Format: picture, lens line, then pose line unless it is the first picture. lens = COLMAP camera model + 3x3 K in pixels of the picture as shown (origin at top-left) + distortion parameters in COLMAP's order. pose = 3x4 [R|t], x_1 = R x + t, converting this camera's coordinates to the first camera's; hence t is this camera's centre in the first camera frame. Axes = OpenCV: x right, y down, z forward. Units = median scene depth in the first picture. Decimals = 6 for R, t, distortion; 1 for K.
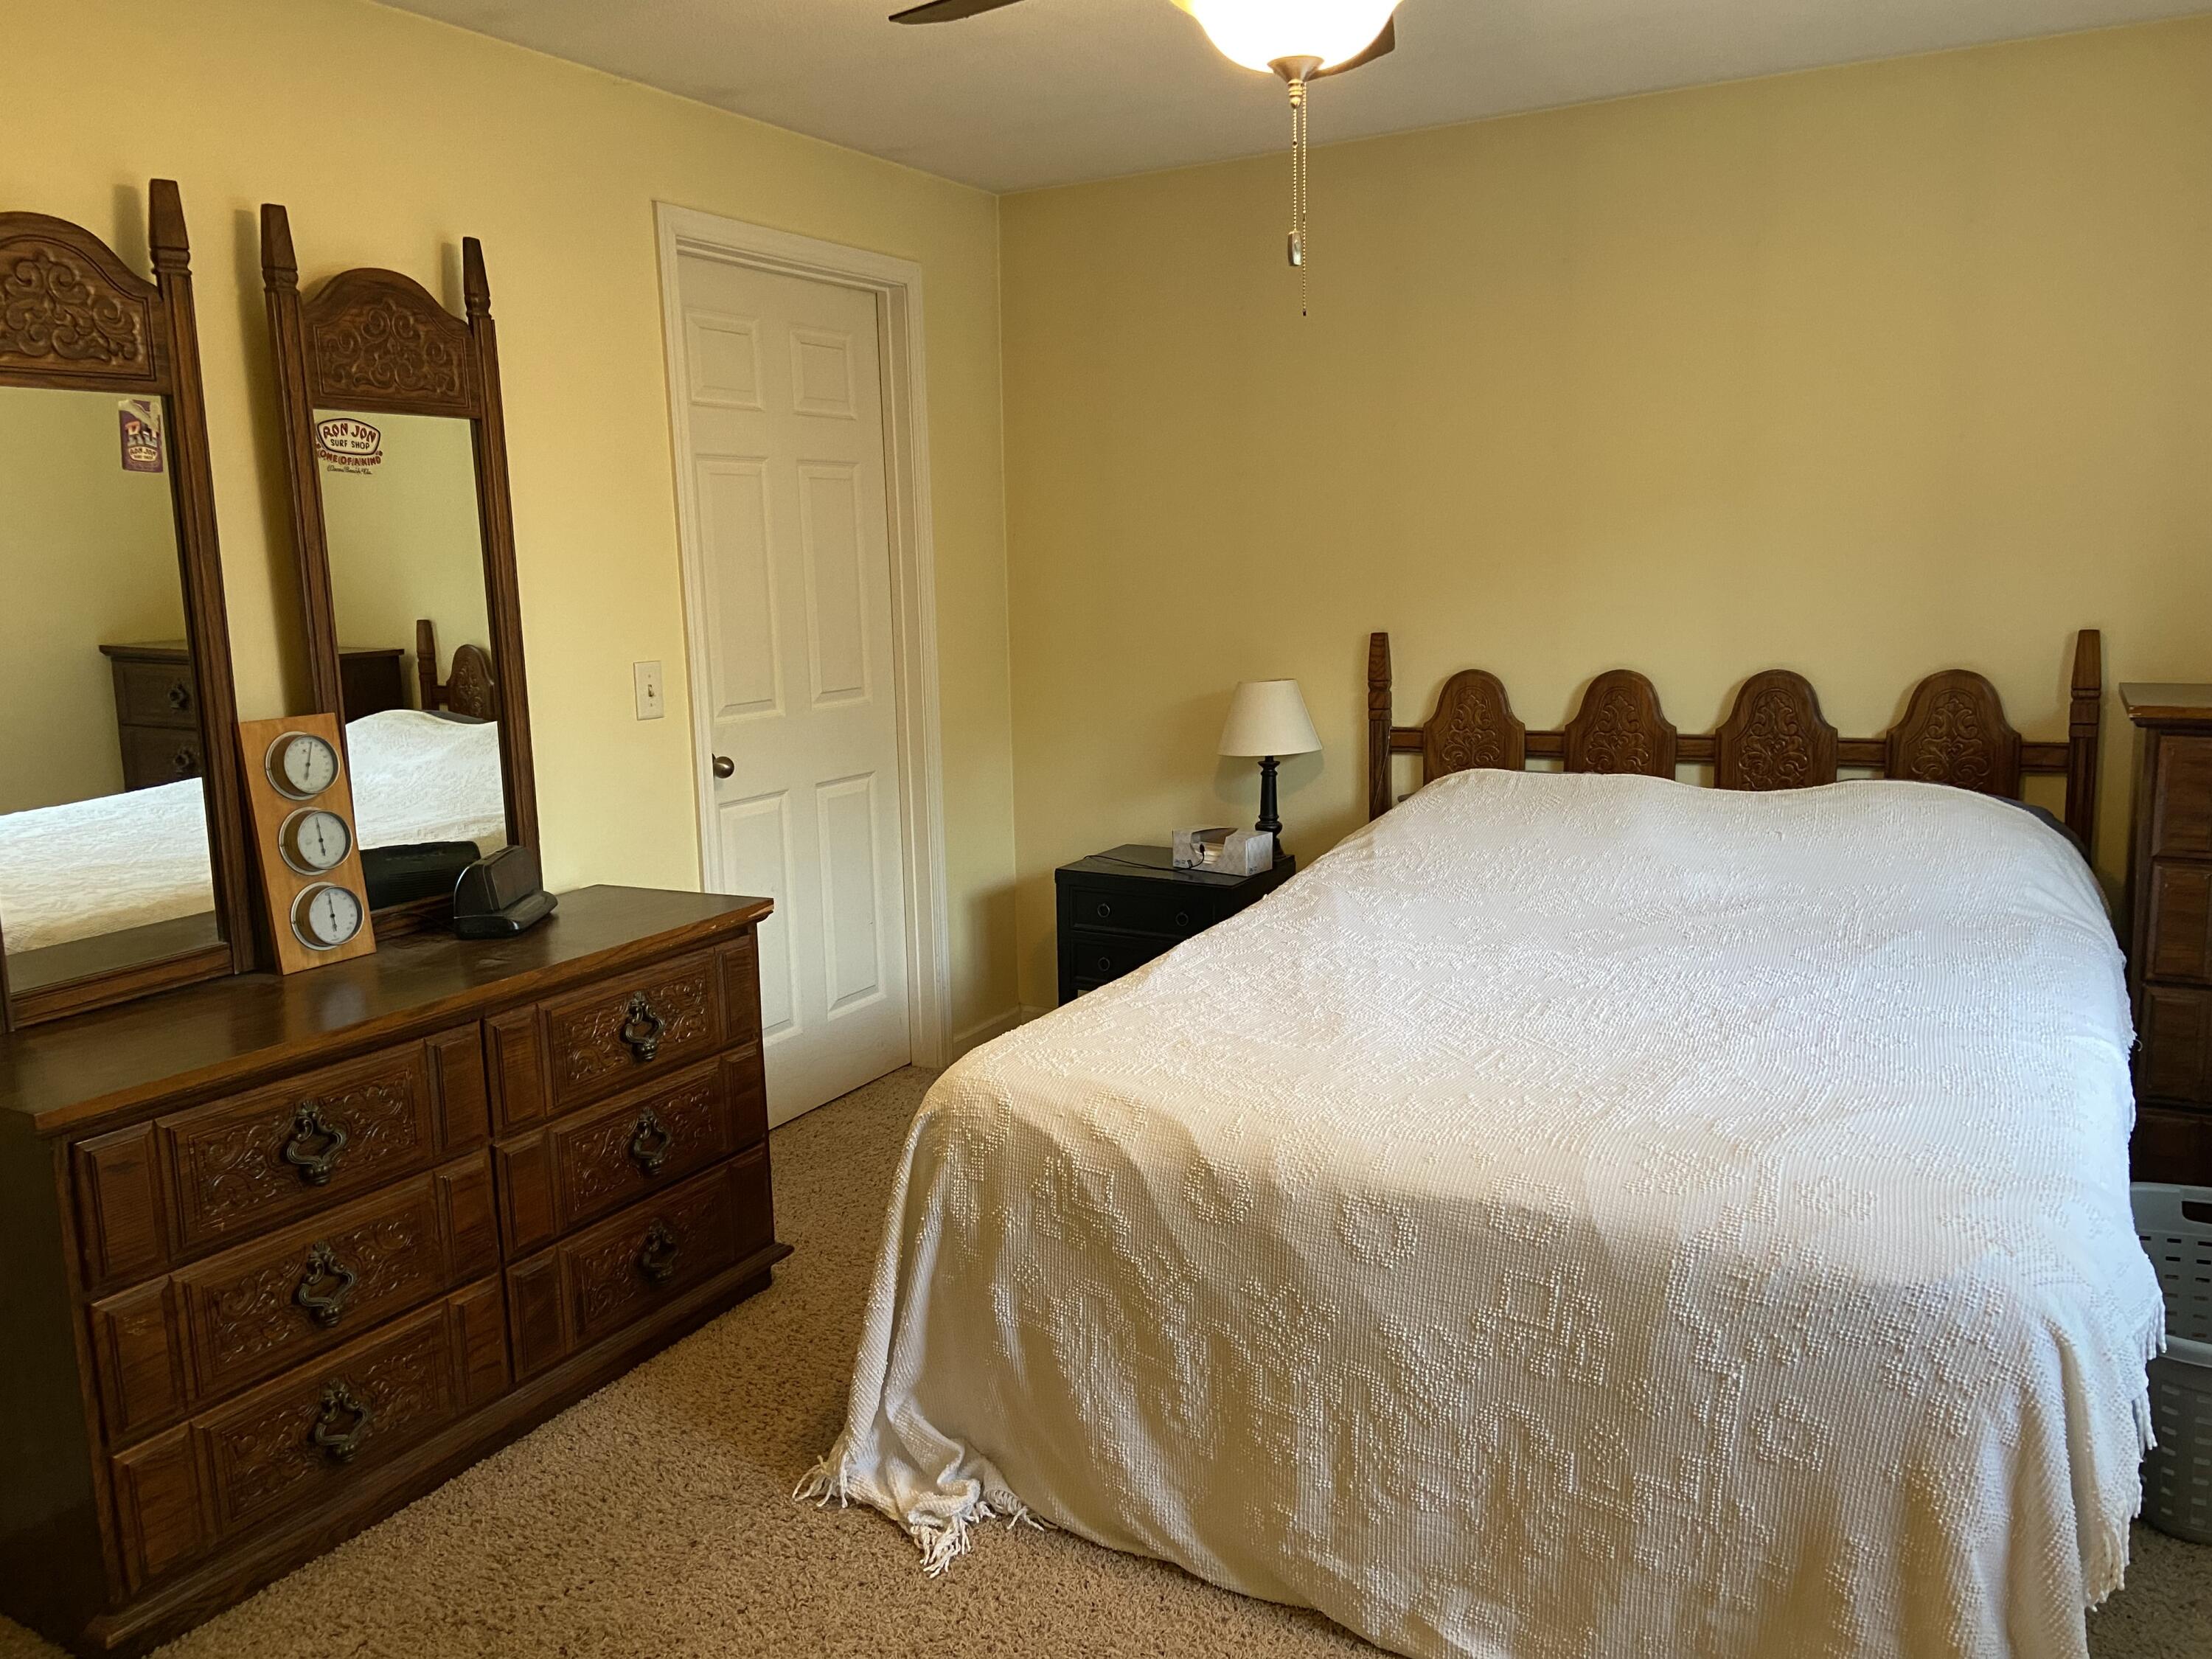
lens RADIAL K [[1685.6, 0, 1104.9], [0, 1685.6, 822.1], [0, 0, 1]] dist [0.095921, -0.028402]
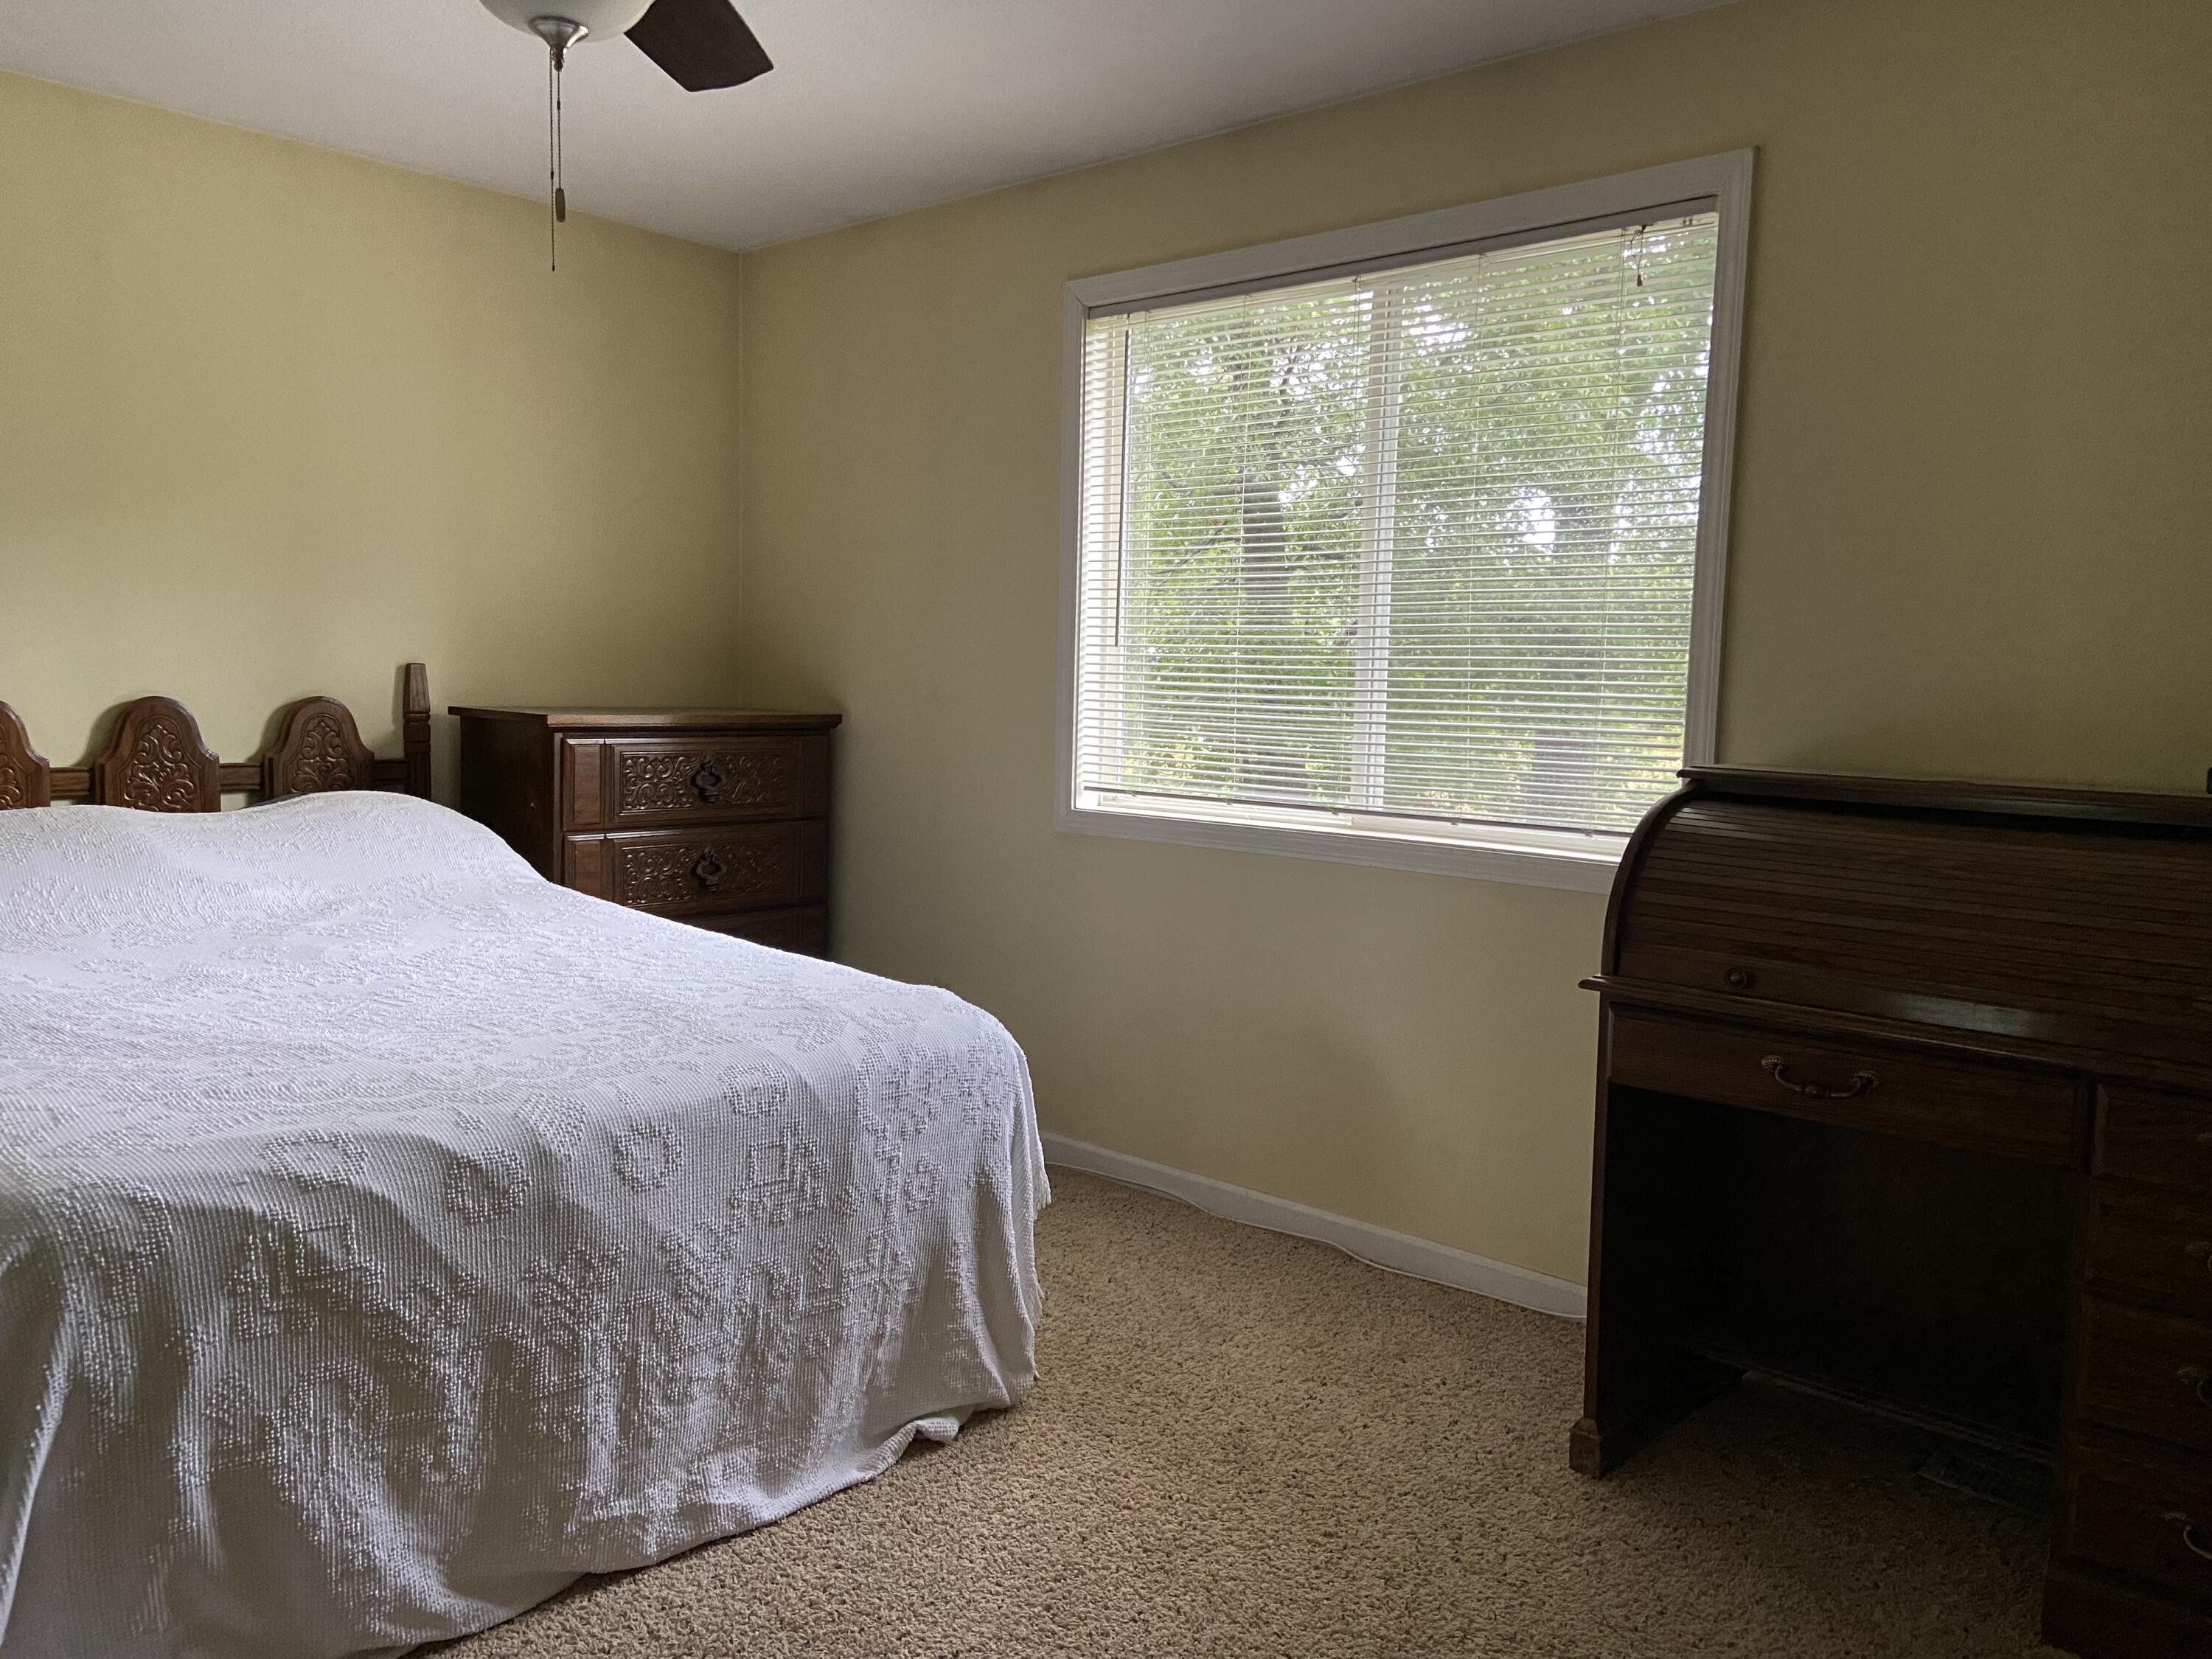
lens RADIAL K [[1685.6, 0, 1106.8], [0, 1685.6, 832.4], [0, 0, 1]] dist [0.095921, -0.028402]
pose [[0.227820, -0.066469, 0.971432, -0.743296], [0.130546, 0.990745, 0.037175, 0.036304], [-0.964912, 0.118347, 0.234389, 0.426254]]
